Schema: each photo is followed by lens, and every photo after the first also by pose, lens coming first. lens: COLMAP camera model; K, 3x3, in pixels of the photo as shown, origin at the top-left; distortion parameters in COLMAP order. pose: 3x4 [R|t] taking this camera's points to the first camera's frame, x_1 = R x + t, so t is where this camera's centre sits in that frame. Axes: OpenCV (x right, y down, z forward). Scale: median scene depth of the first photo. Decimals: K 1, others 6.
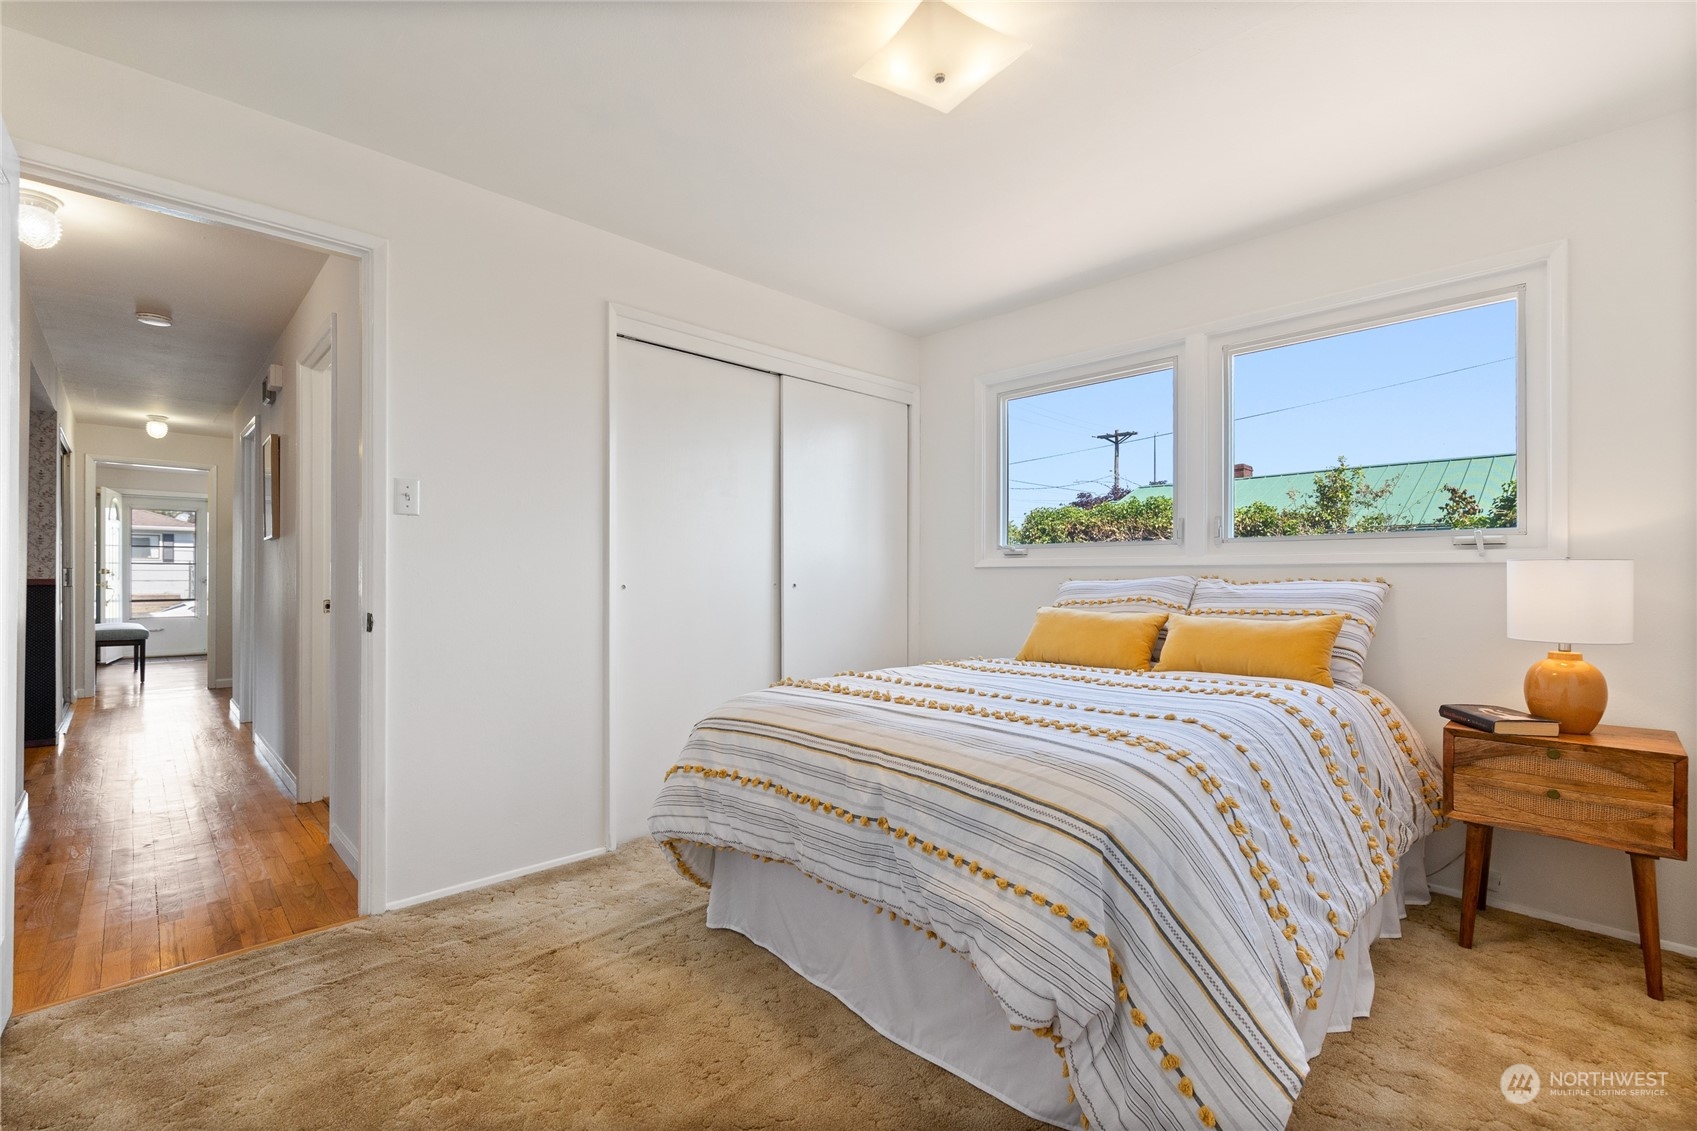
lens RADIAL K [[737.3, 0, 843.5], [0, 737.3, 573.7], [0, 0, 1]] dist [0.008235, -0.000804]
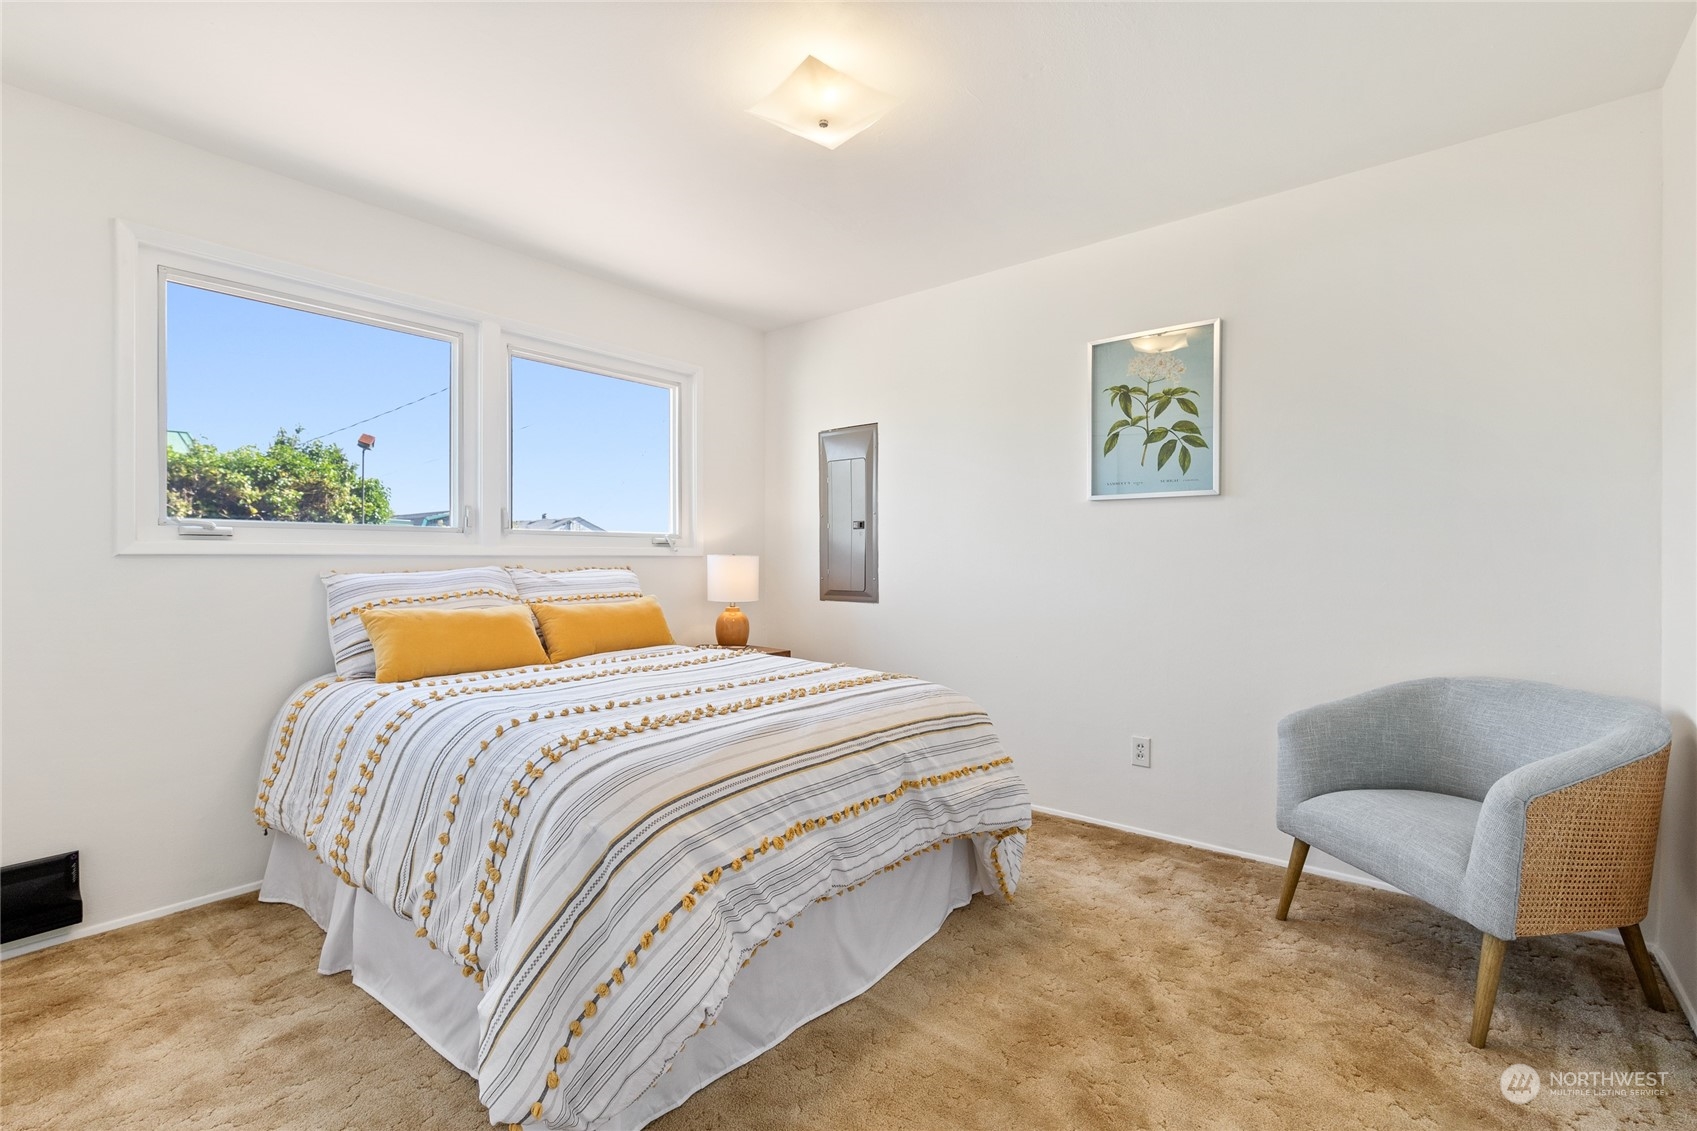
lens RADIAL K [[737.3, 0, 844.5], [0, 737.3, 562.7], [0, 0, 1]] dist [0.008235, -0.000804]
pose [[-0.108356, -0.009207, 0.994069, -0.928440], [-0.008123, 0.999932, 0.008376, -0.021441], [-0.994079, -0.007167, -0.108424, 1.035617]]
